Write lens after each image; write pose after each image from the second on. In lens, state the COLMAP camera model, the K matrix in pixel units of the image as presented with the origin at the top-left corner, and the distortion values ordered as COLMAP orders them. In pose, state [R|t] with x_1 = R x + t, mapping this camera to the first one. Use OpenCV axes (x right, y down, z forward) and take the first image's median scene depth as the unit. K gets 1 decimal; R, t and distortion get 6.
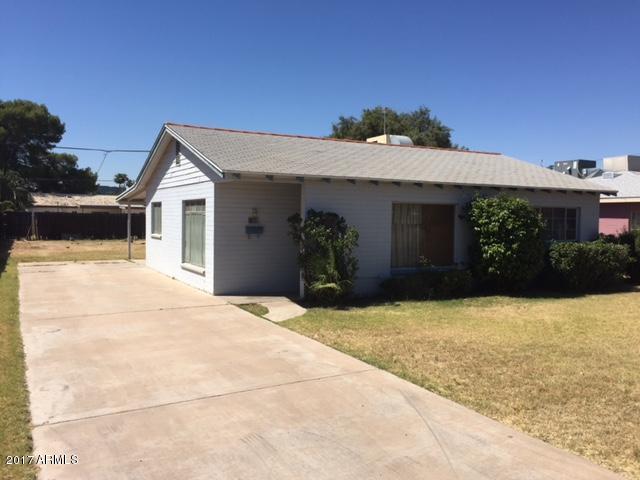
lens RADIAL K [[546.4, 0, 321.2], [0, 546.4, 238.0], [0, 0, 1]] dist [0.081735, -0.124200]
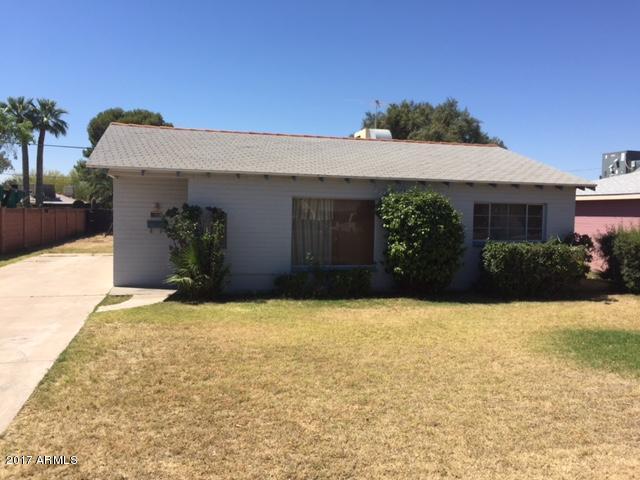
lens RADIAL K [[546.4, 0, 321.2], [0, 546.4, 238.0], [0, 0, 1]] dist [0.081735, -0.124200]
pose [[0.972098, 0.014290, -0.234141, 0.200413], [-0.014424, 0.999895, 0.001141, 0.002419], [0.234133, 0.002268, 0.972202, 0.034861]]
